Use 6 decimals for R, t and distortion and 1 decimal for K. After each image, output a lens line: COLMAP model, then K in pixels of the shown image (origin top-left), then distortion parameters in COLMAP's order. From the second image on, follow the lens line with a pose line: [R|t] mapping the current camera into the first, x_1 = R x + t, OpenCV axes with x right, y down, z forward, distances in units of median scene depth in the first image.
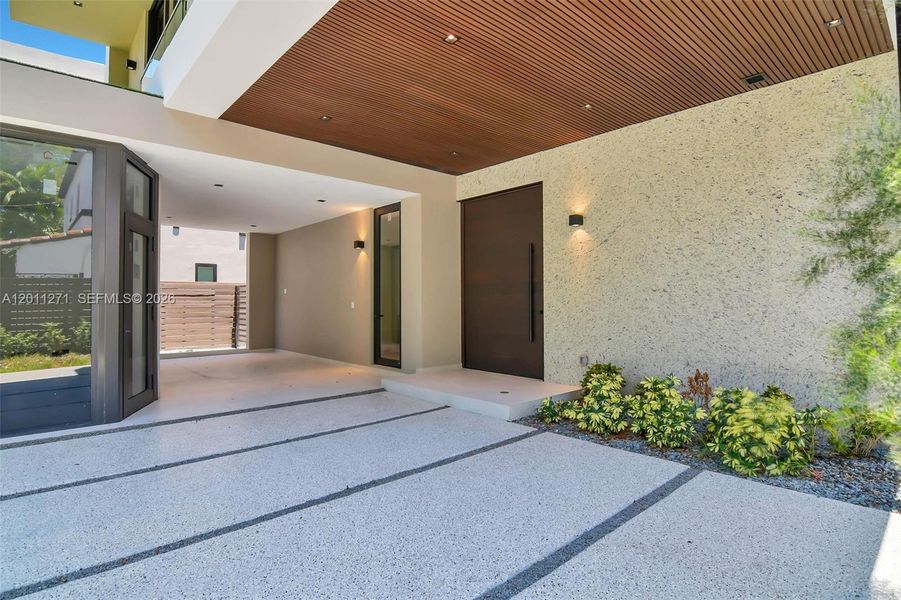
lens RADIAL K [[456.9, 0, 418.0], [0, 456.9, 298.2], [0, 0, 1]] dist [0.000573, -0.019166]
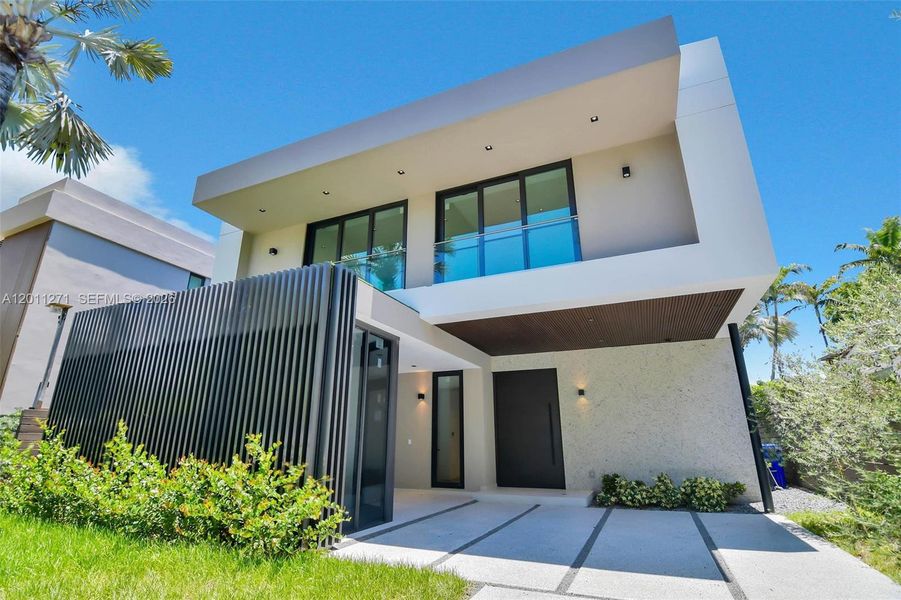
lens RADIAL K [[438.2, 0, 441.5], [0, 438.2, 302.3], [0, 0, 1]] dist [-0.000887, -0.016469]
pose [[0.902721, 0.133800, 0.408891, -0.866410], [-0.004722, 0.953434, -0.301565, 0.016443], [-0.430200, 0.270299, 0.861317, -0.350921]]
